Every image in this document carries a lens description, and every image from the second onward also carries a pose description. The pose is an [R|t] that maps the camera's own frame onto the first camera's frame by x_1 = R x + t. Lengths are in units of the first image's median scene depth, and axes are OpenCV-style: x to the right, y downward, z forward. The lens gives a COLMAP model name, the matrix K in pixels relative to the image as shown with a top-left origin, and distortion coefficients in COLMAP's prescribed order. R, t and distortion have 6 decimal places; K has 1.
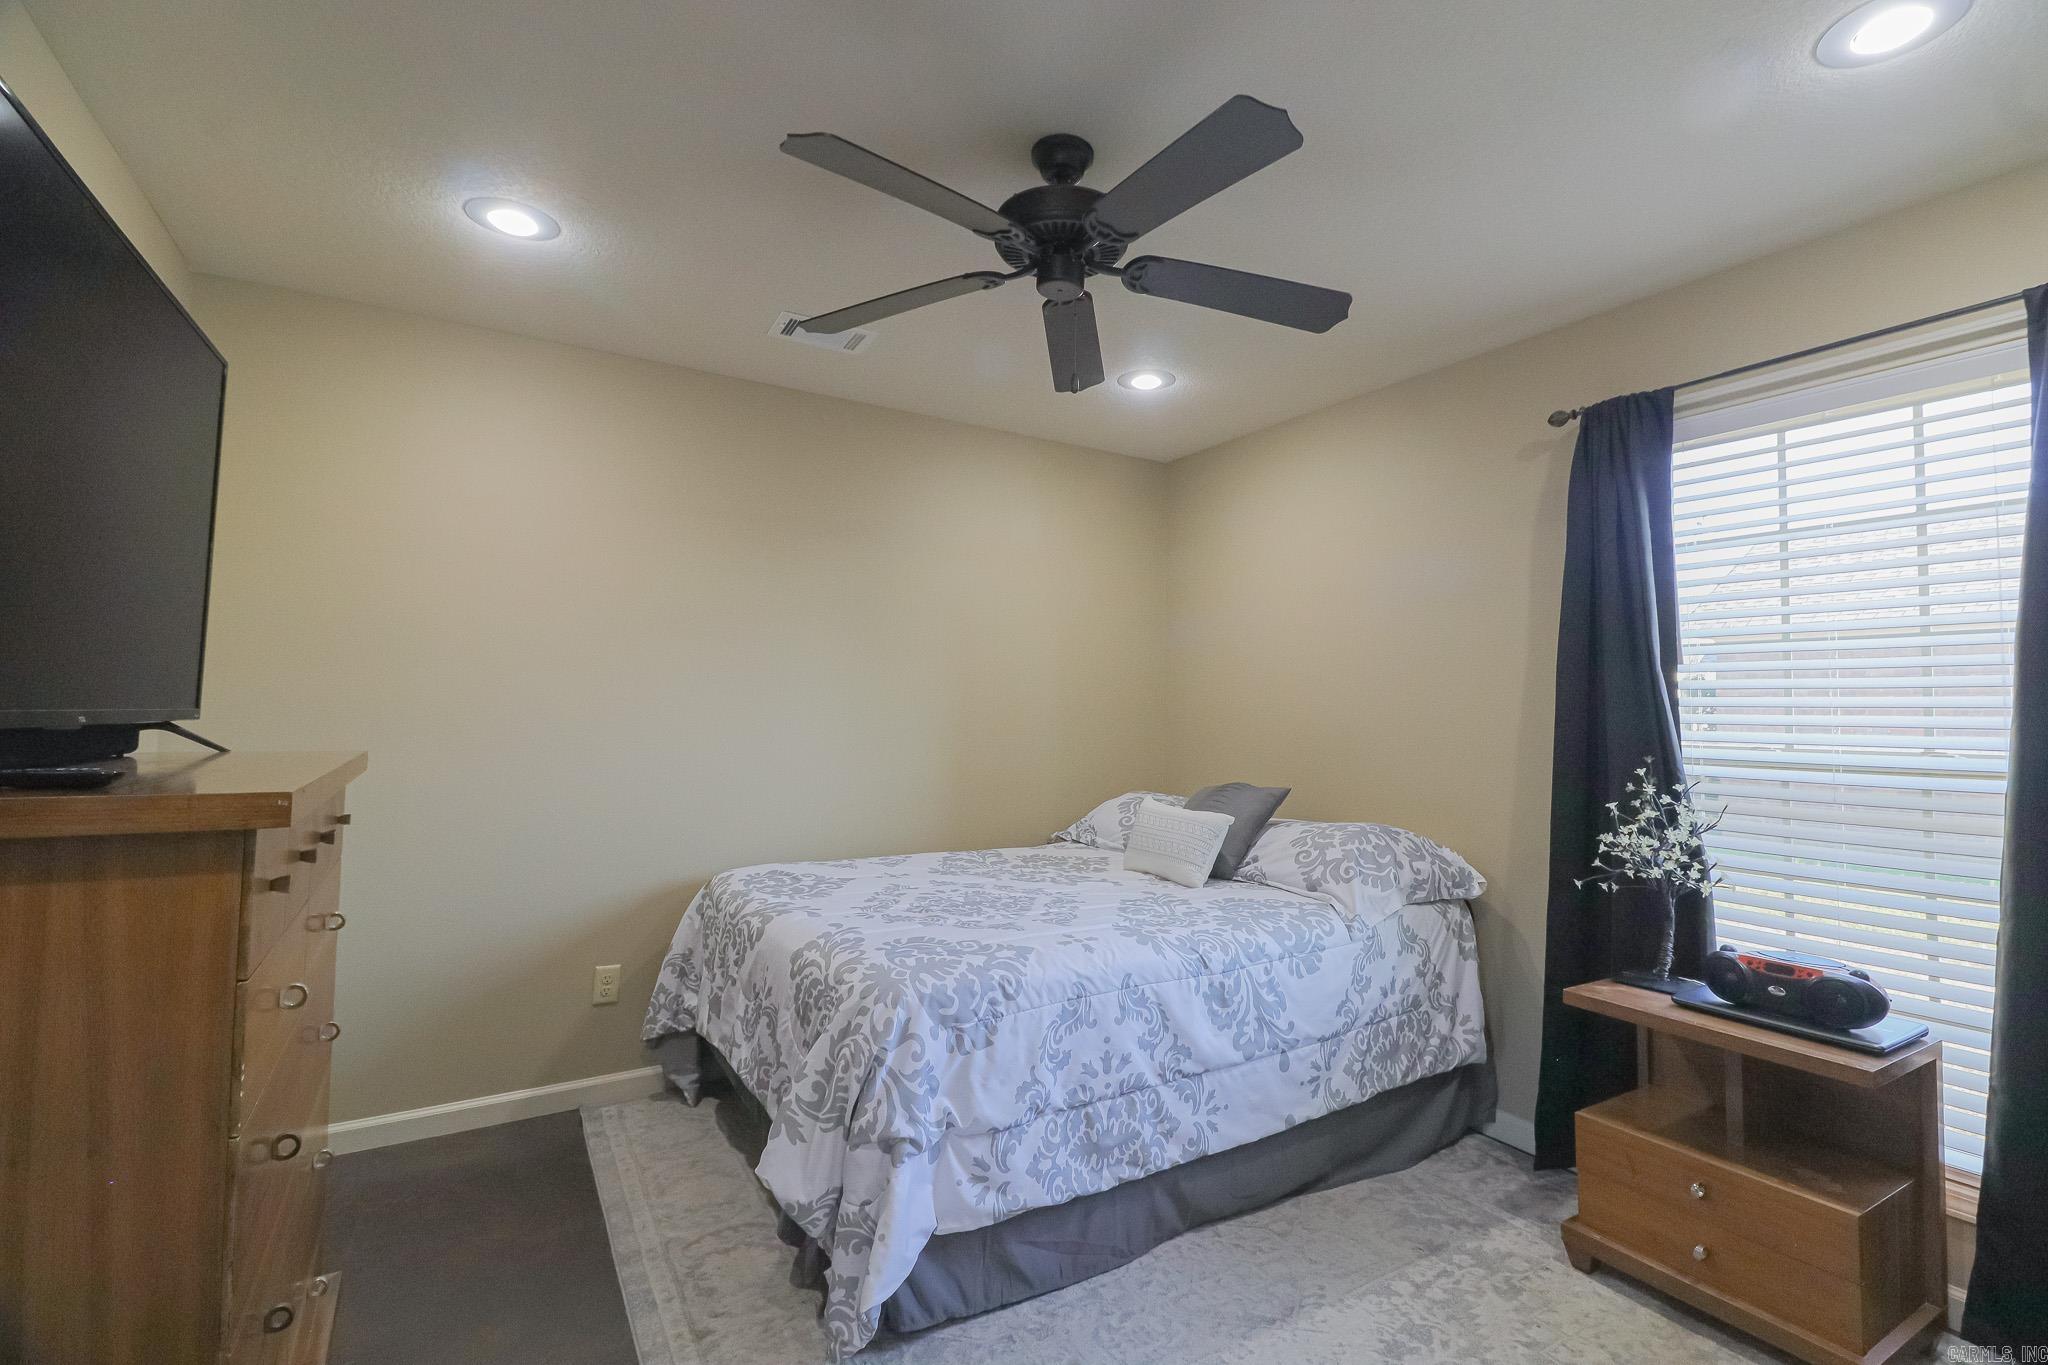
lens RADIAL K [[952.4, 0, 1017.7], [0, 952.4, 717.1], [0, 0, 1]] dist [0.001660, -0.000405]
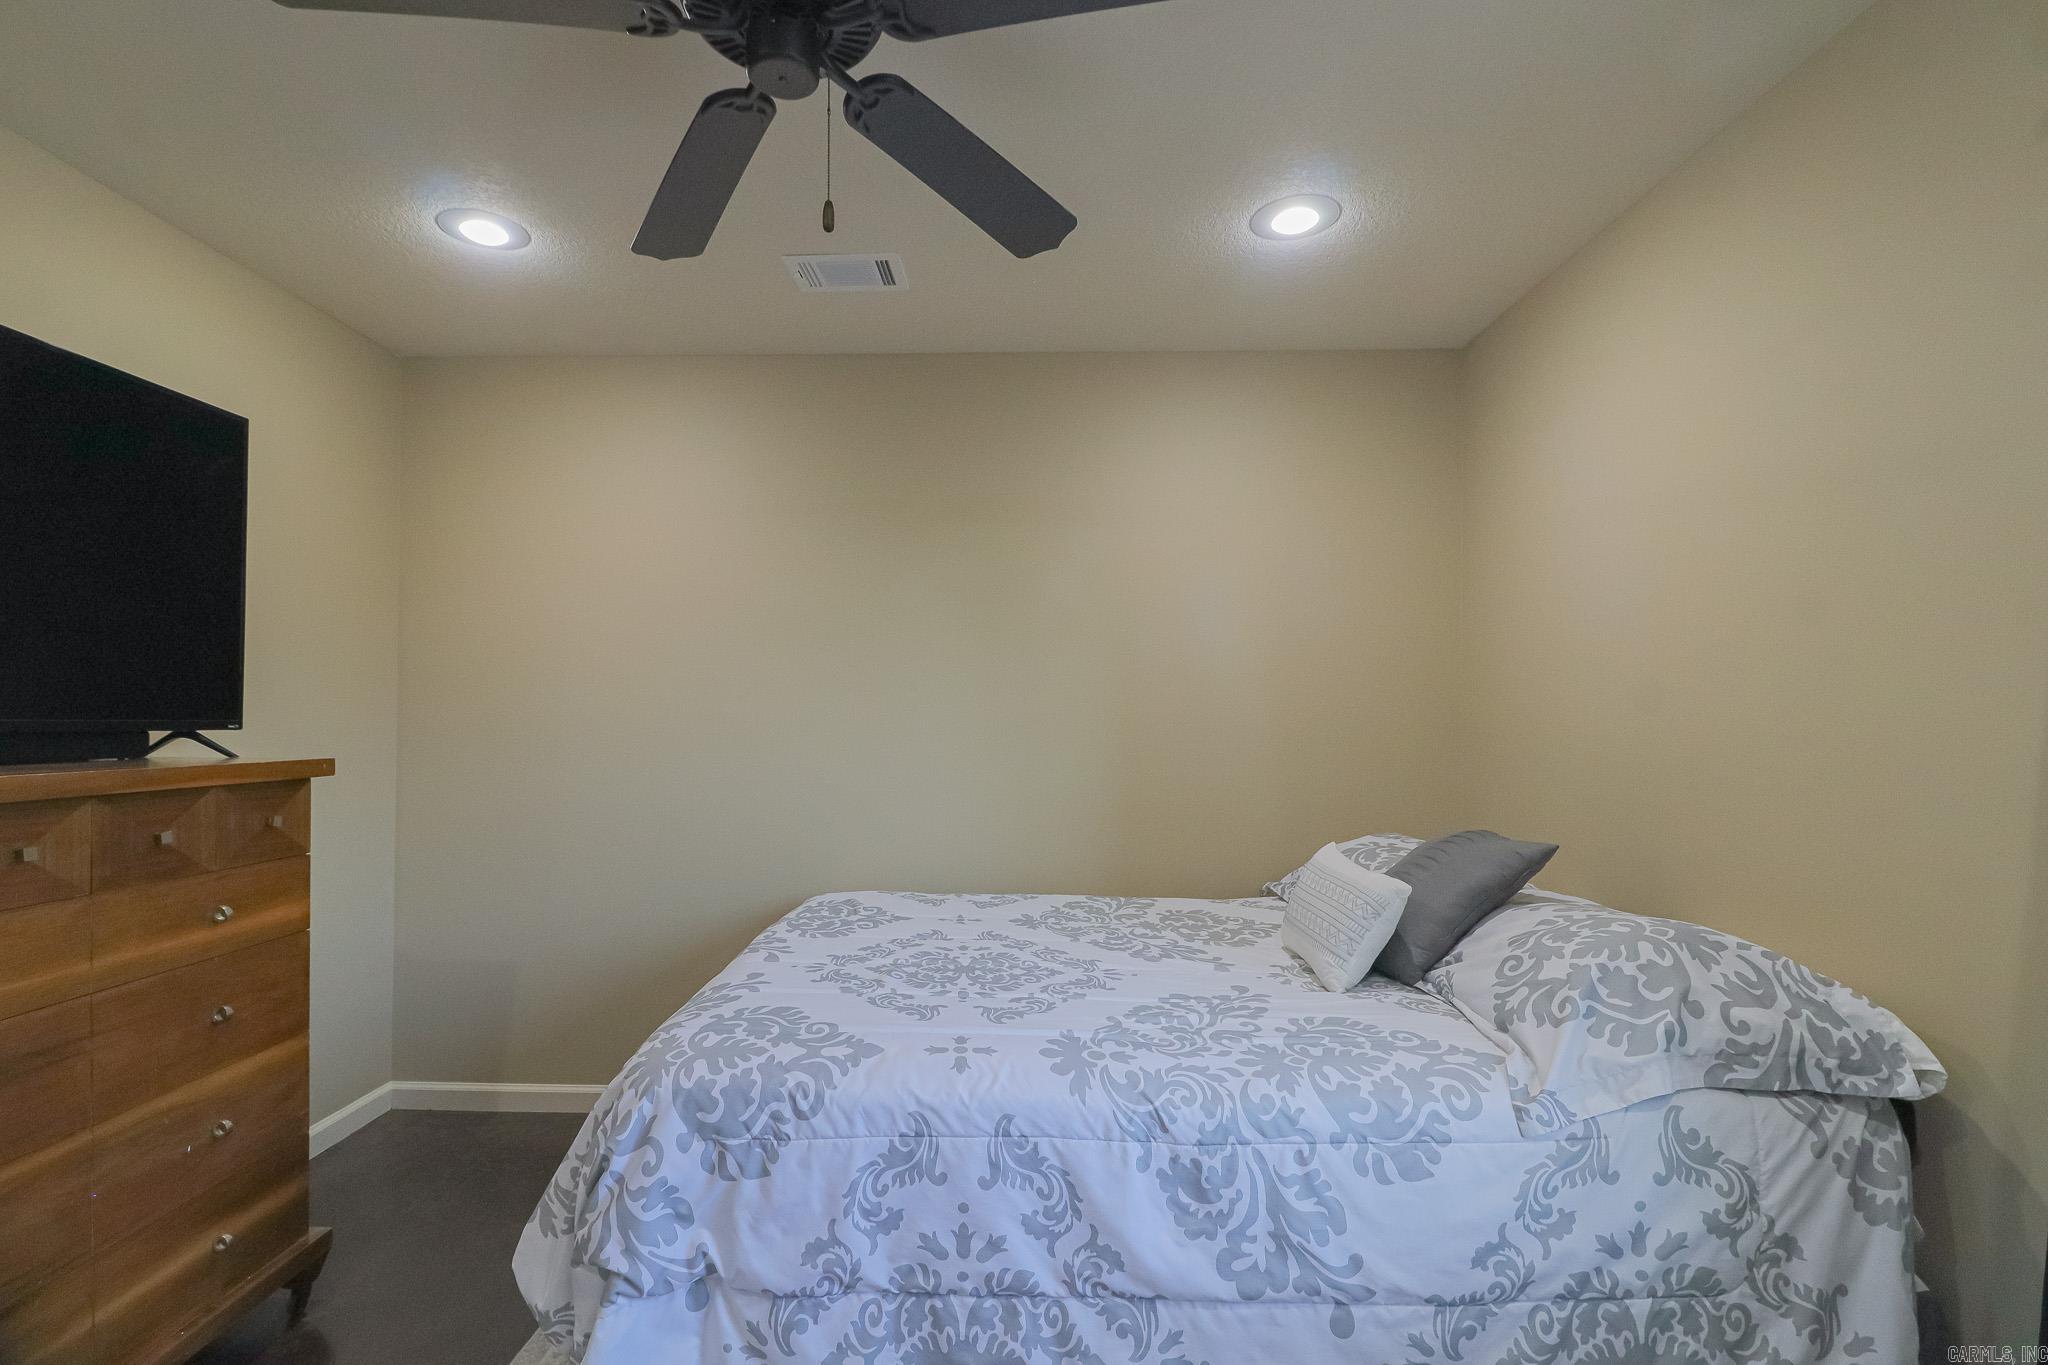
lens RADIAL K [[934.7, 0, 1020.3], [0, 934.7, 762.9], [0, 0, 1]] dist [0.014057, -0.014196]
pose [[0.831693, 0.017157, -0.554971, 0.467289], [-0.000441, 0.999543, 0.030240, 0.008858], [0.555236, -0.024906, 0.831320, 0.470275]]
